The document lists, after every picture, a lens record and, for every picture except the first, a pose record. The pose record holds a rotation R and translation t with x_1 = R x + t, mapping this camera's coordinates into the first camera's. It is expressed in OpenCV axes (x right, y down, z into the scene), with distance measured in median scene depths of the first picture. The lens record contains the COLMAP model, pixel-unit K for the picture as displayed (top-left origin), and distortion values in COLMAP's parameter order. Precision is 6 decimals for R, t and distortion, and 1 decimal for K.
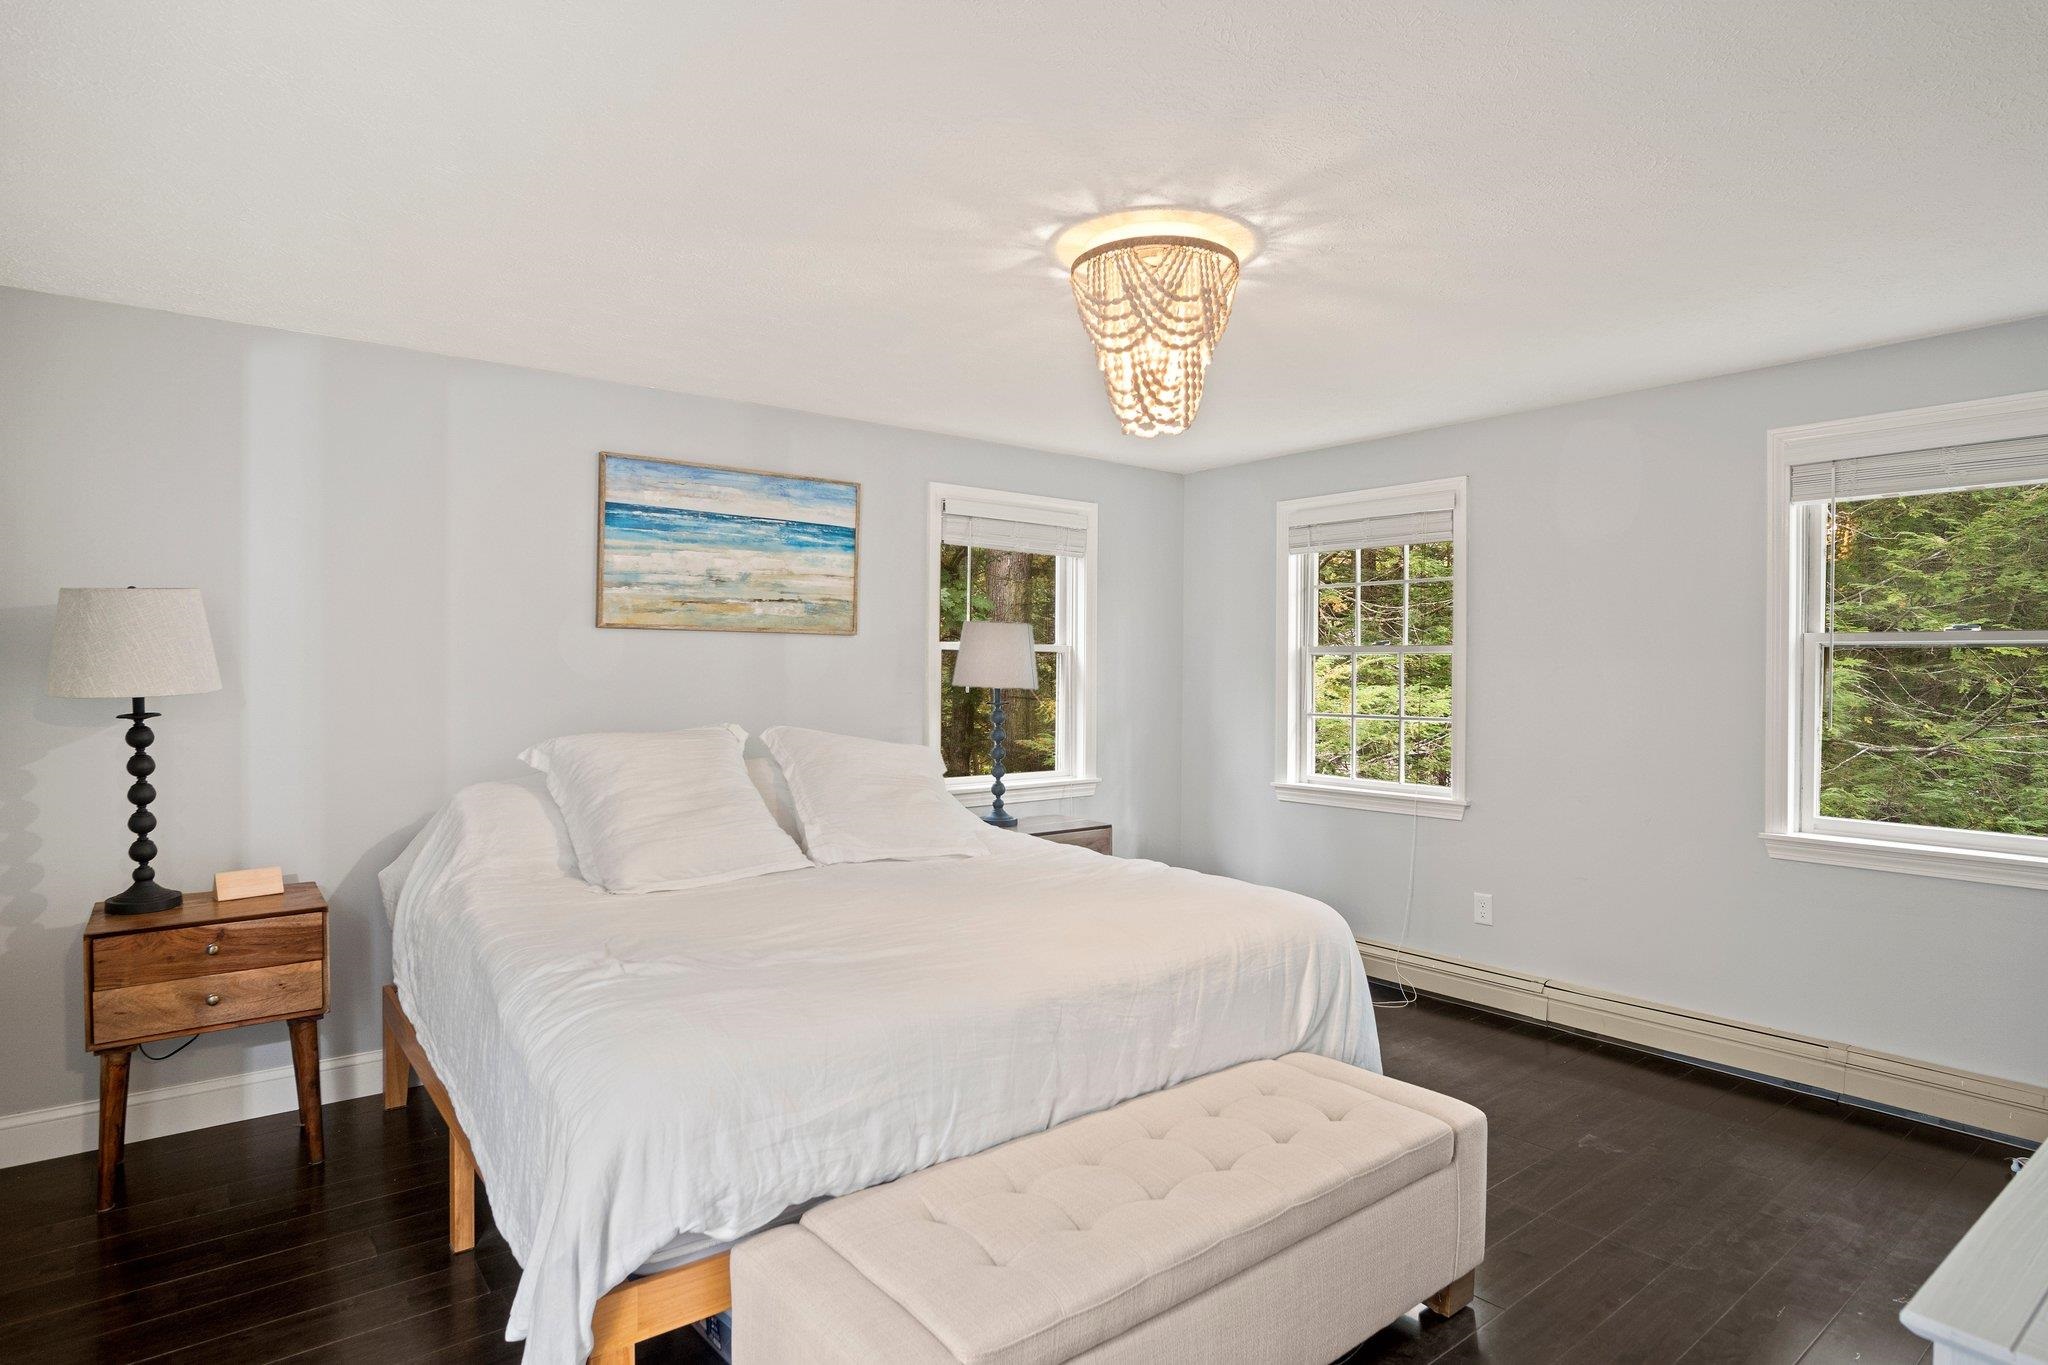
lens RADIAL K [[1109.1, 0, 1019.0], [0, 1109.1, 656.9], [0, 0, 1]] dist [-0.032633, 0.010200]
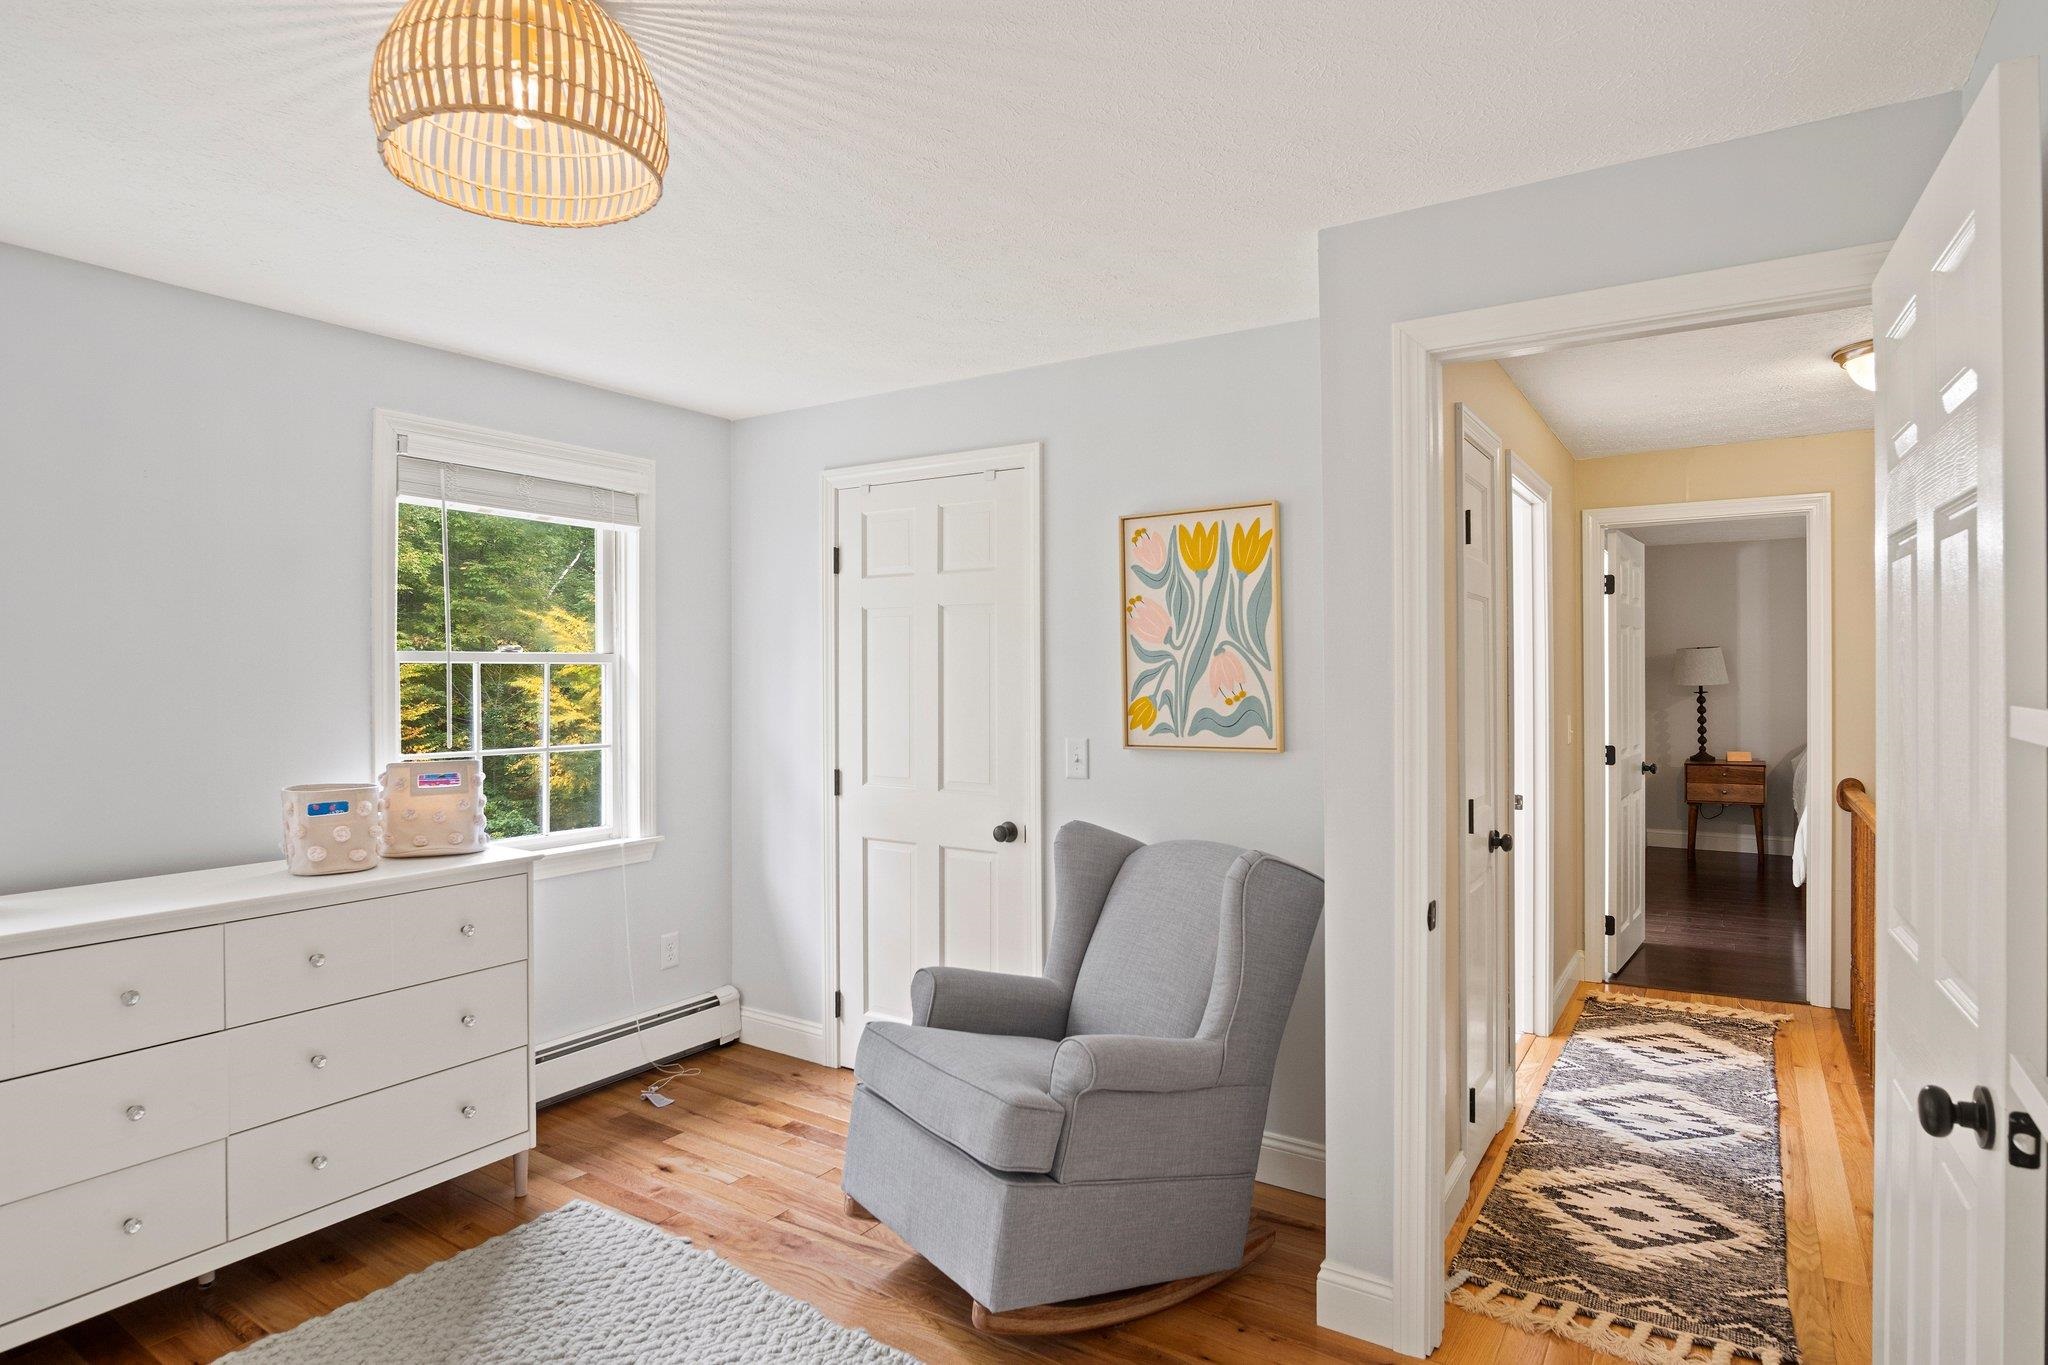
lens RADIAL K [[1109.1, 0, 1019.0], [0, 1109.1, 656.9], [0, 0, 1]] dist [-0.032633, 0.010200]
pose [[0.327467, -0.006116, -0.944843, 1.275893], [0.001925, 0.999981, -0.005806, -0.022682], [0.944861, 0.000083, 0.327472, -1.570939]]
